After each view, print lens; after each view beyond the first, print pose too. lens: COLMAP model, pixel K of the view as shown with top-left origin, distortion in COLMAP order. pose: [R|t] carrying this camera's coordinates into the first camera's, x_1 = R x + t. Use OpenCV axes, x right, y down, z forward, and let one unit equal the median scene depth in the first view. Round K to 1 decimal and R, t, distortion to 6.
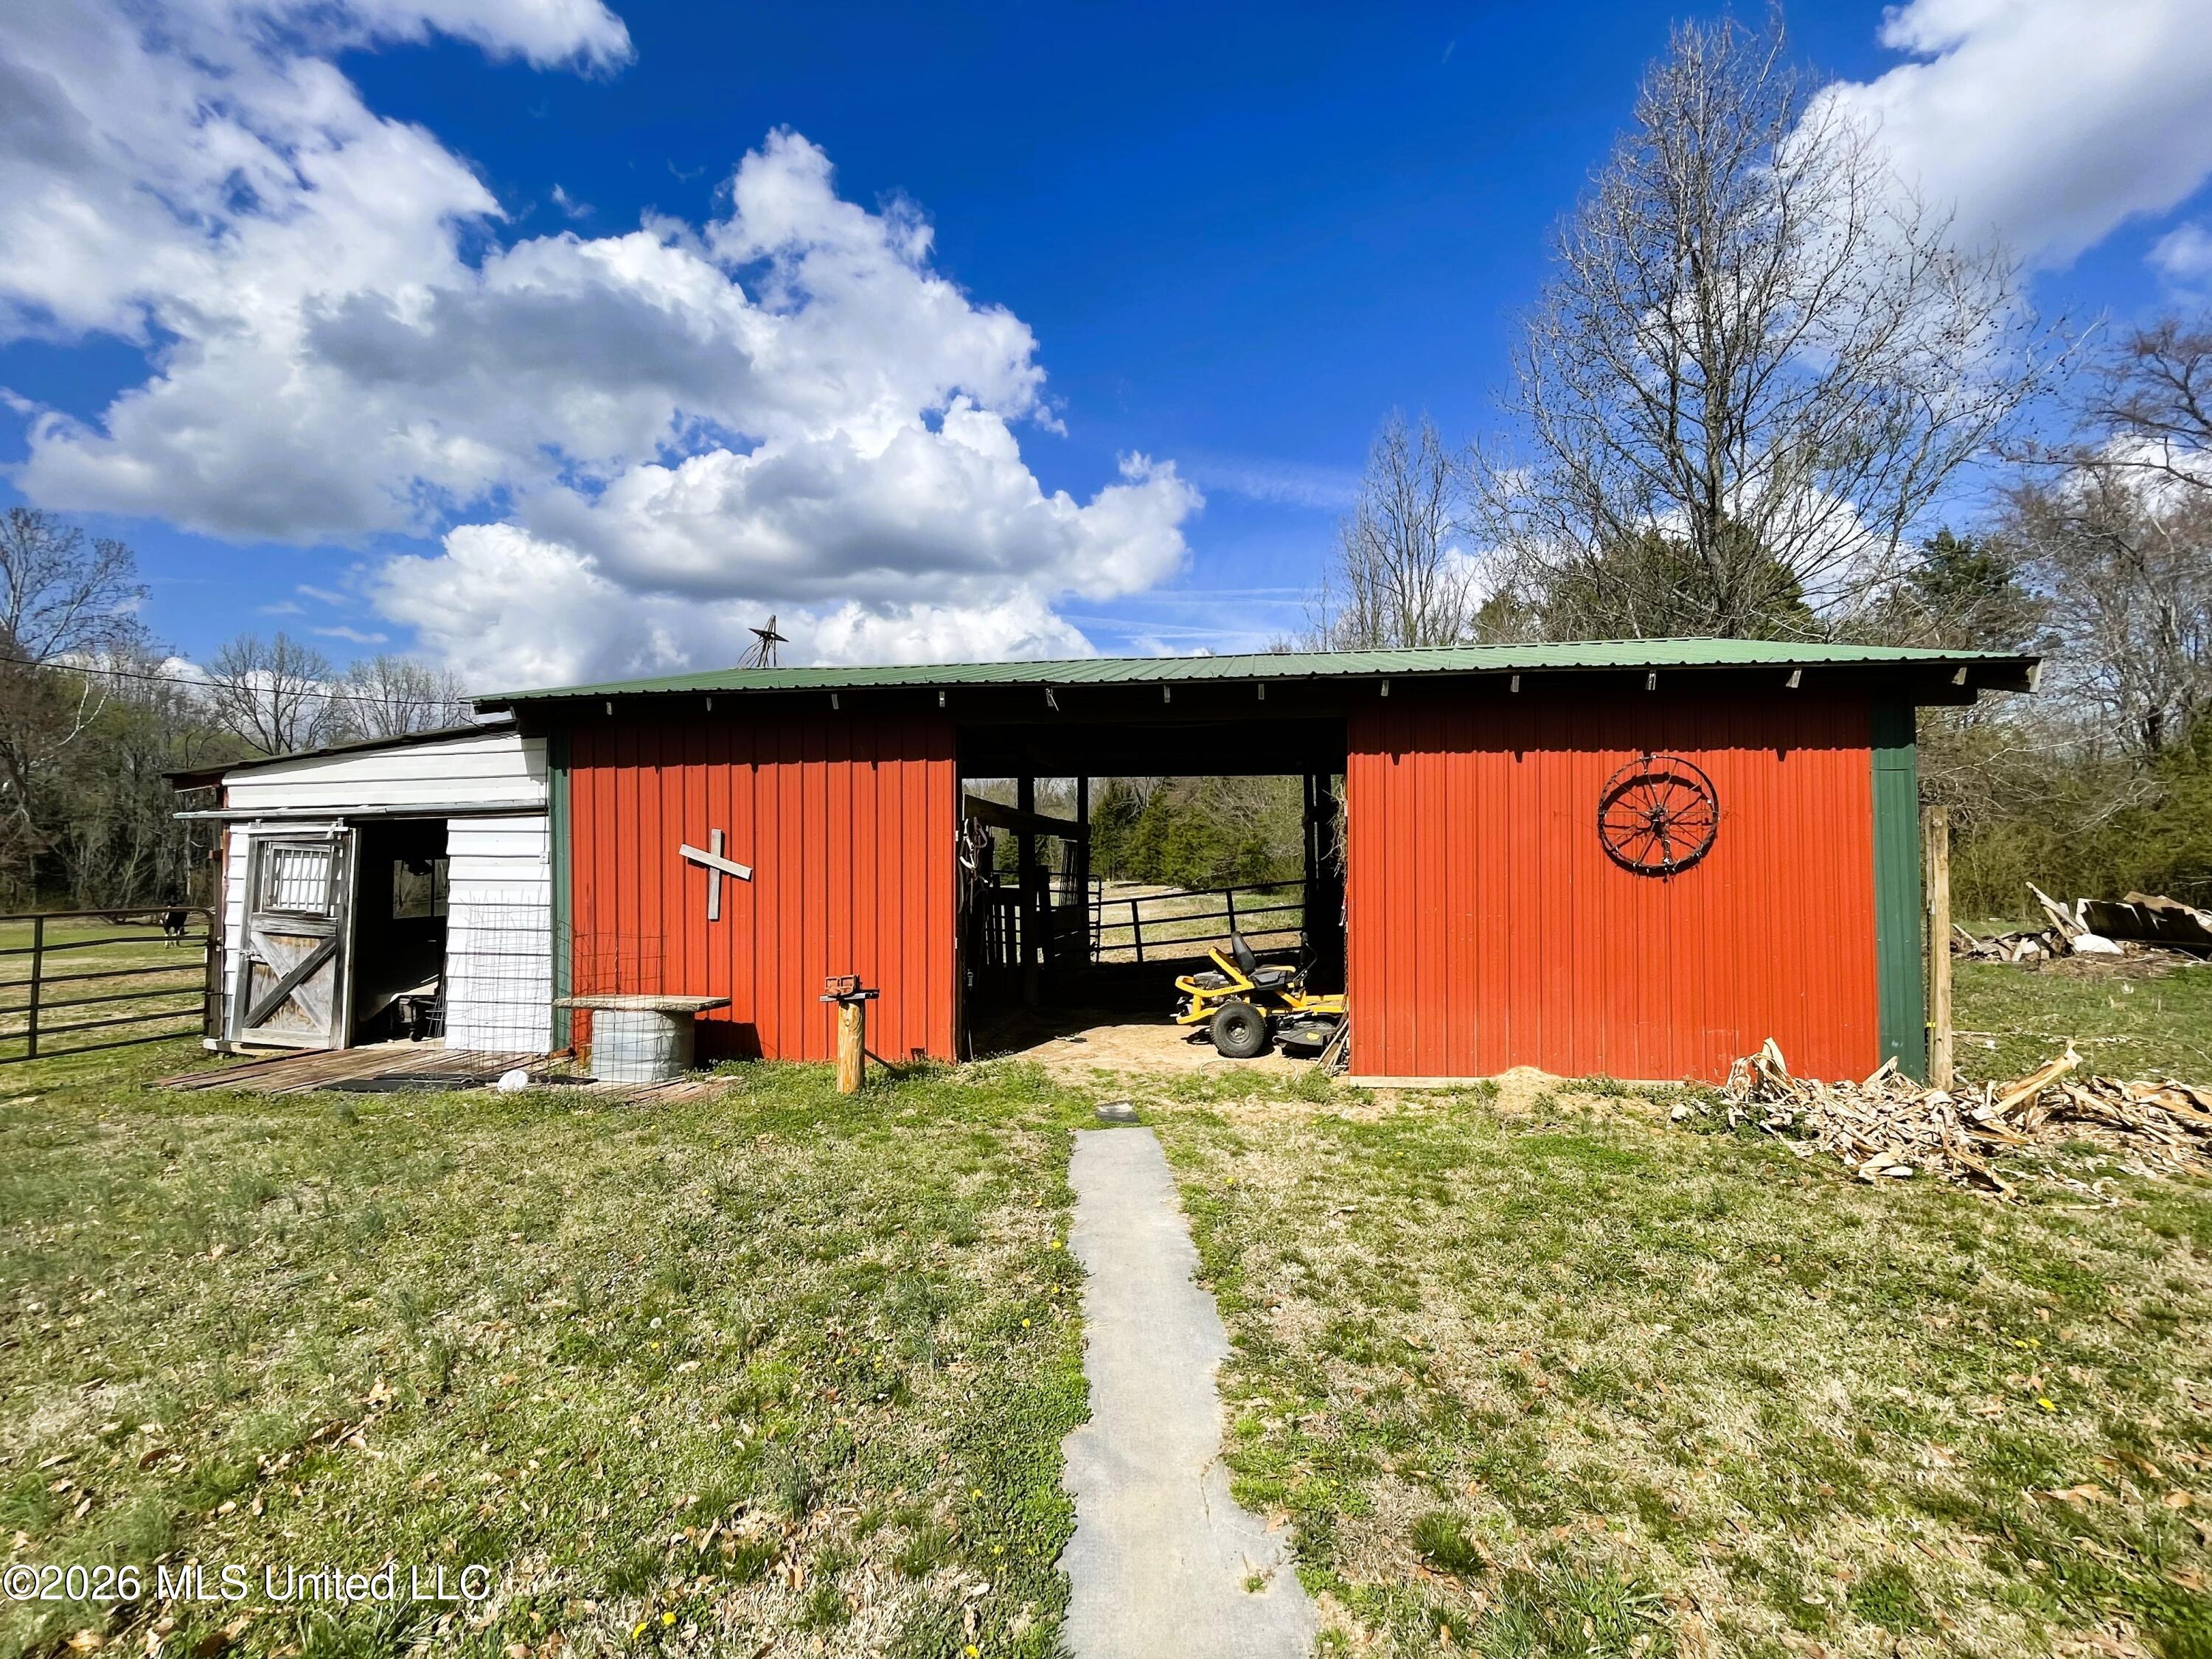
lens RADIAL K [[882.5, 0, 1106.2], [0, 882.5, 832.3], [0, 0, 1]] dist [0.001246, 0.000083]
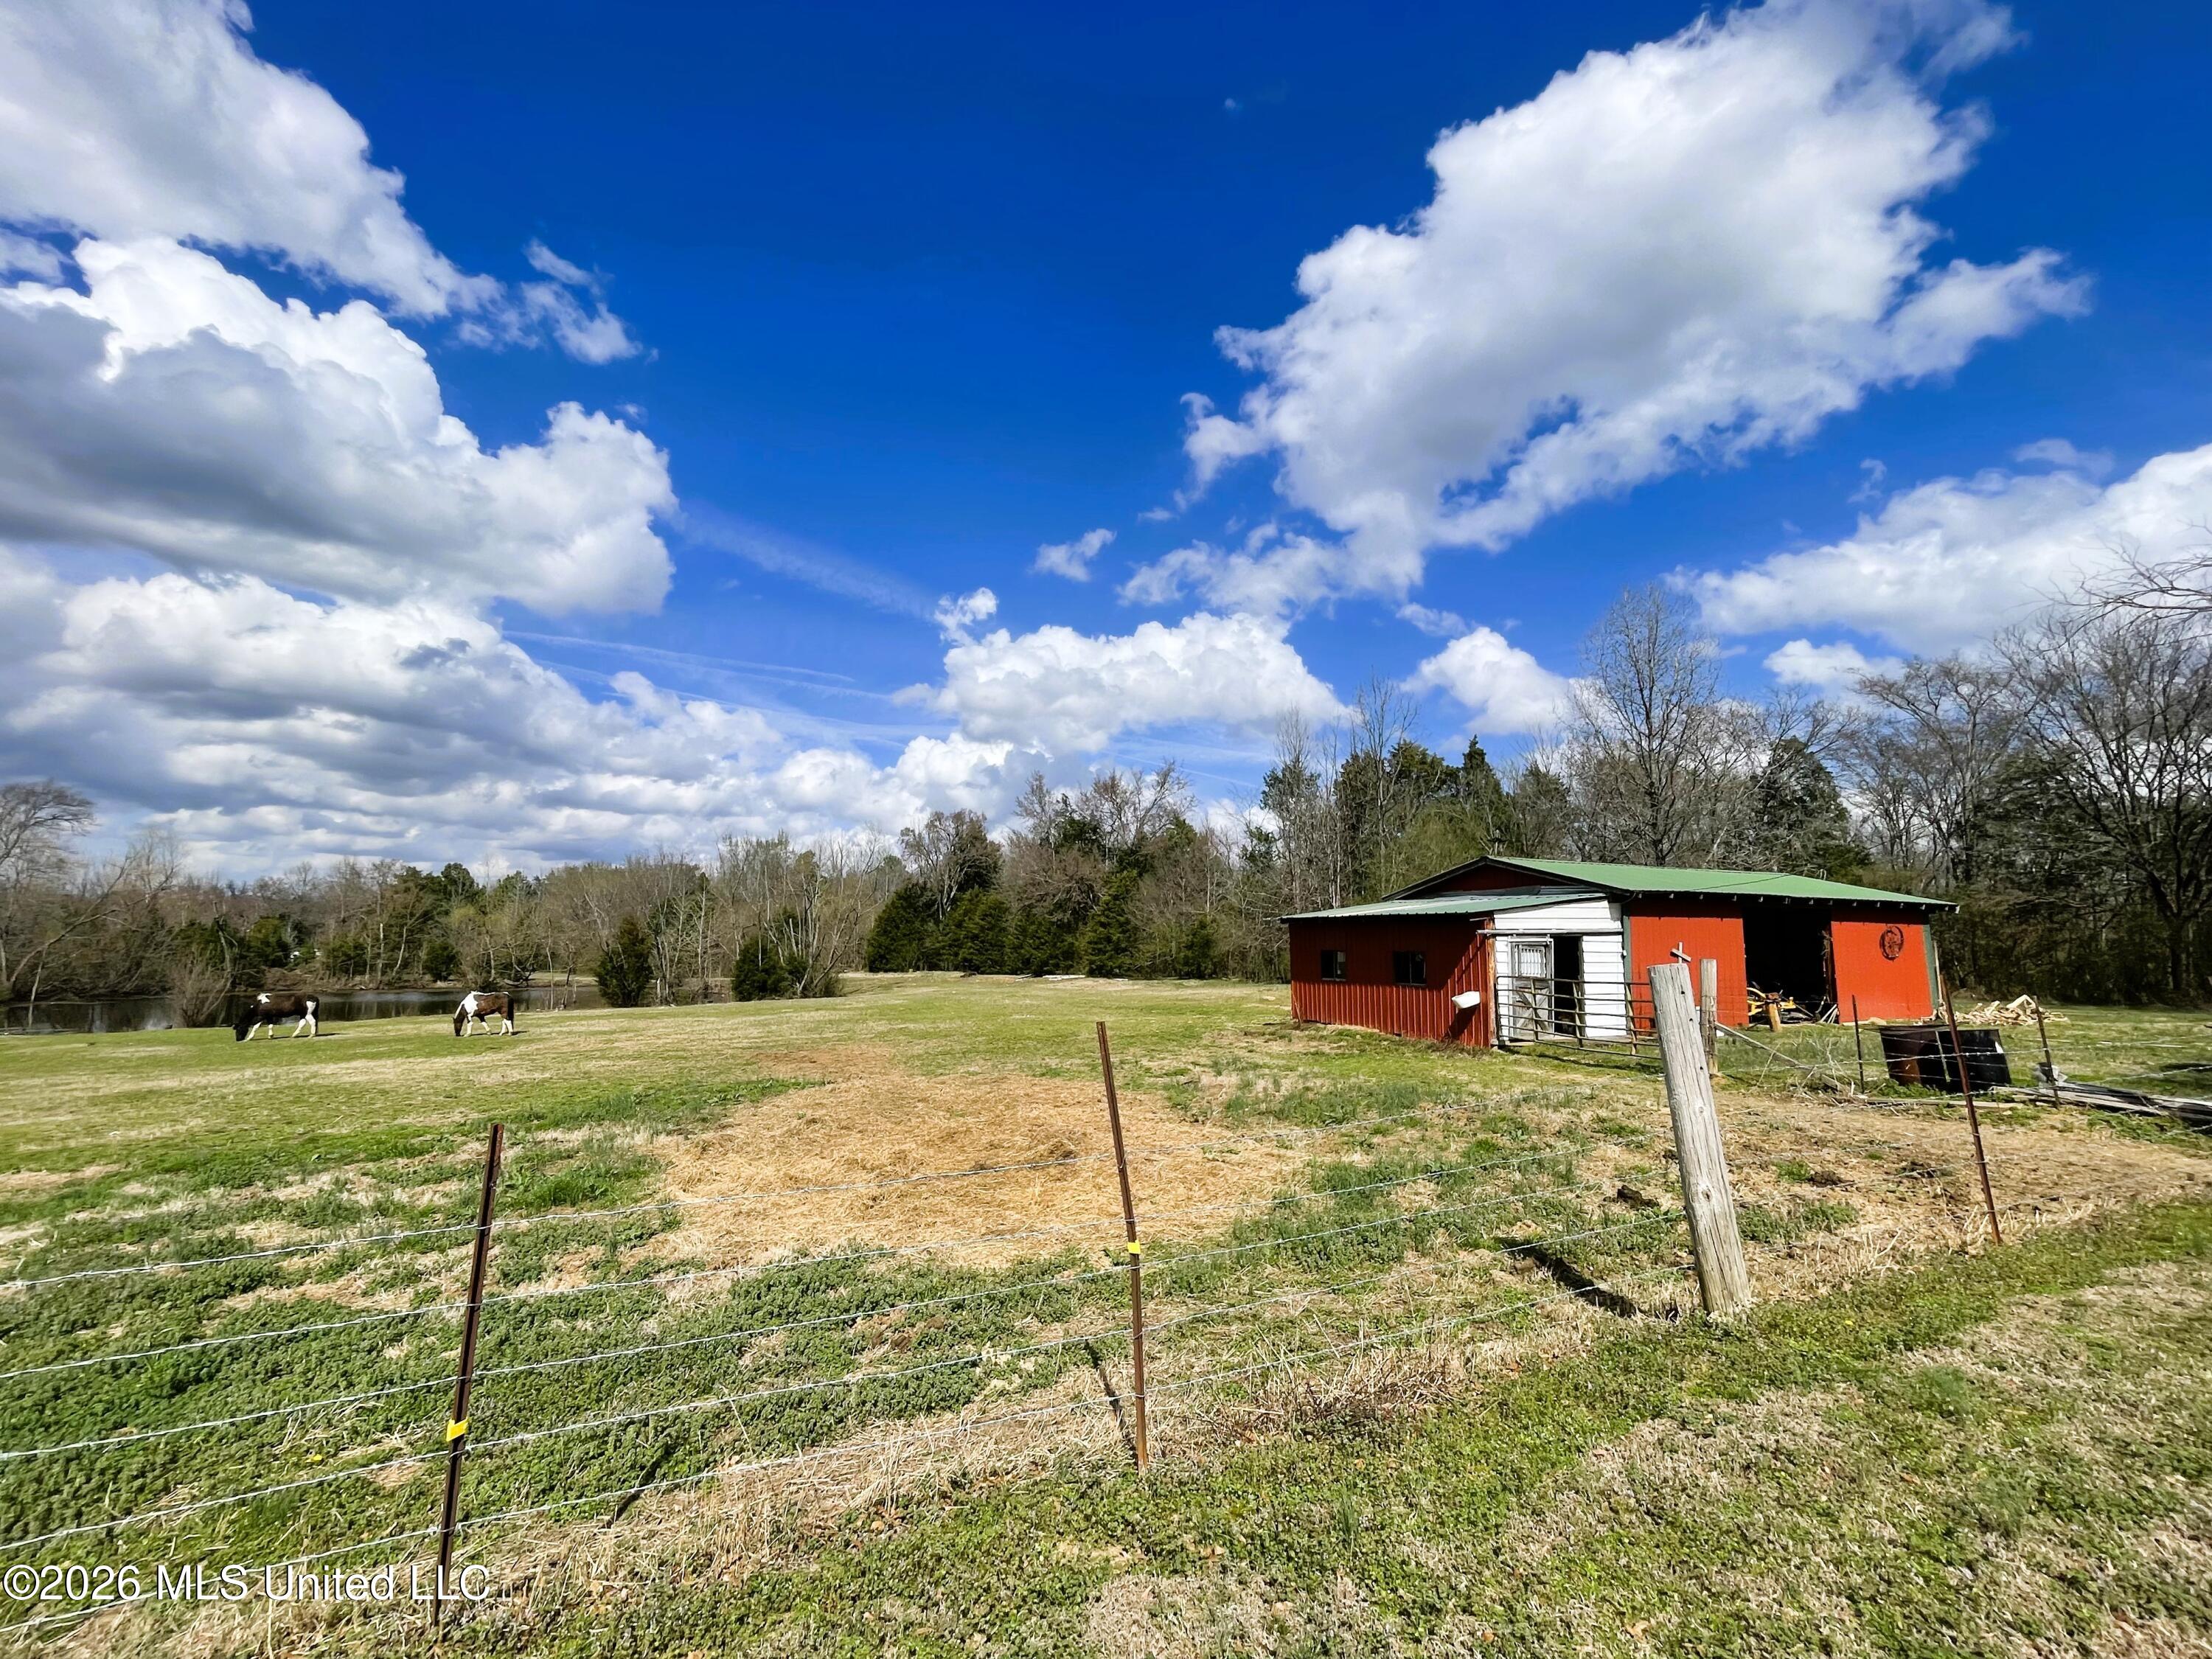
lens RADIAL K [[882.5, 0, 1108.3], [0, 882.5, 830.5], [0, 0, 1]] dist [0.001246, 0.000083]
pose [[0.820660, 0.066334, 0.567553, -3.180284], [-0.016104, 0.995529, -0.093070, -0.054828], [-0.571190, 0.067239, 0.818059, -0.239832]]
